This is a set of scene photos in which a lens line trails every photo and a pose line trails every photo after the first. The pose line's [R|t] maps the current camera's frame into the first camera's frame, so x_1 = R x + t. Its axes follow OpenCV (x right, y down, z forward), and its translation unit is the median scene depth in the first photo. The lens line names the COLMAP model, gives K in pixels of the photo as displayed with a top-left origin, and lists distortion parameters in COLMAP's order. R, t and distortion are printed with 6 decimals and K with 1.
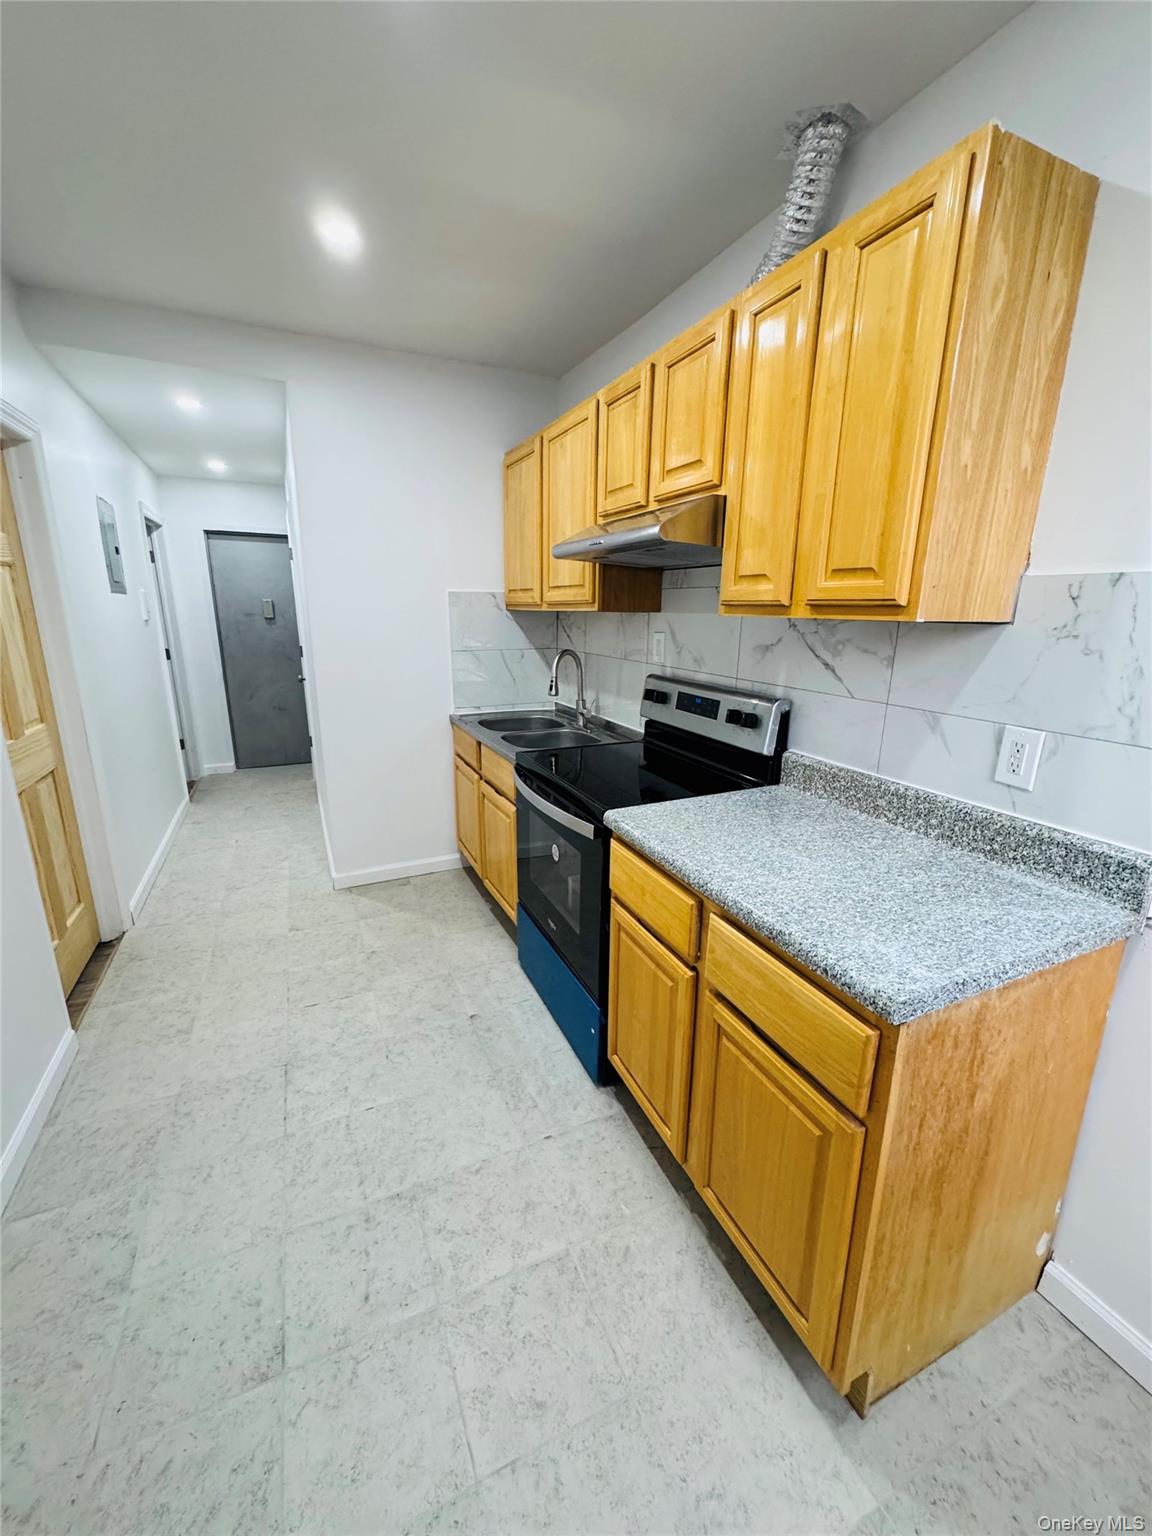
lens RADIAL K [[611.5, 0, 578.6], [0, 611.5, 770.2], [0, 0, 1]] dist [-0.003897, 0.000305]
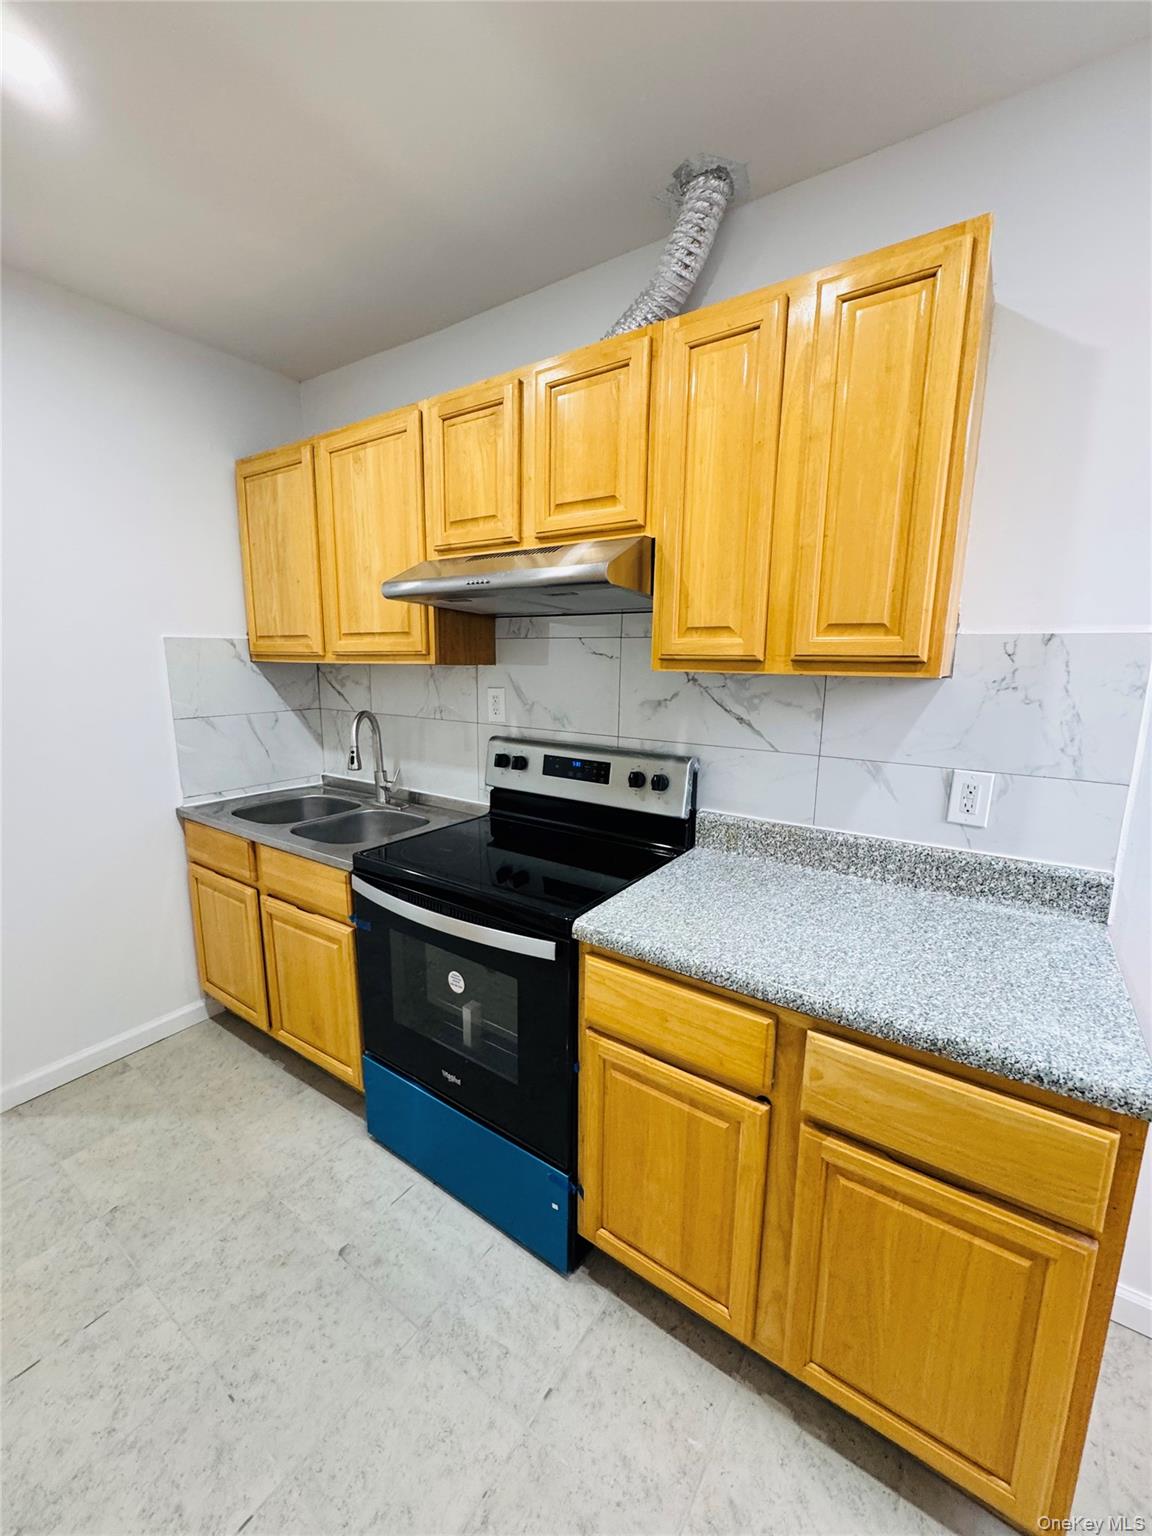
lens RADIAL K [[611.5, 0, 578.6], [0, 611.5, 770.2], [0, 0, 1]] dist [-0.003897, 0.000305]
pose [[0.858622, -0.093986, 0.503920, -0.316875], [0.130753, 0.990686, -0.038017, -0.090545], [-0.495654, 0.098531, 0.862913, 0.303180]]
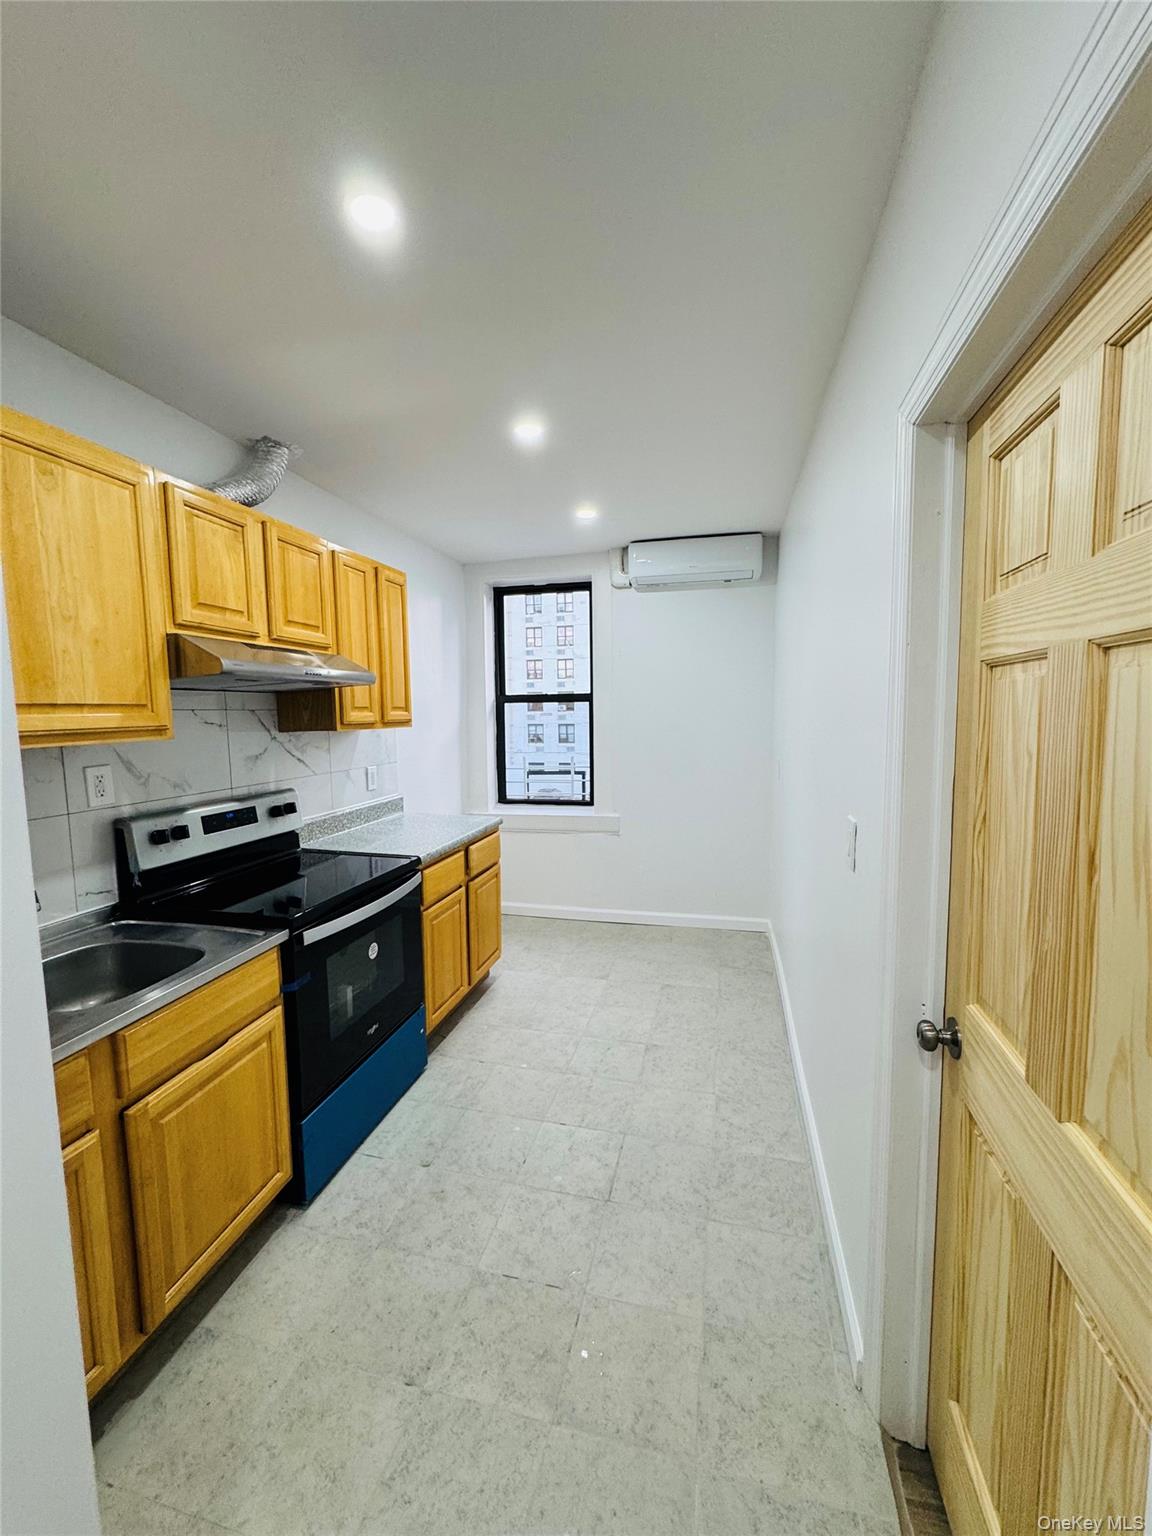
lens RADIAL K [[611.5, 0, 578.6], [0, 611.5, 770.2], [0, 0, 1]] dist [-0.003897, 0.000305]
pose [[-0.783888, -0.064298, 0.617564, -1.160180], [0.160739, 0.939702, 0.301868, -0.517381], [-0.599735, 0.335897, -0.726286, 1.754899]]
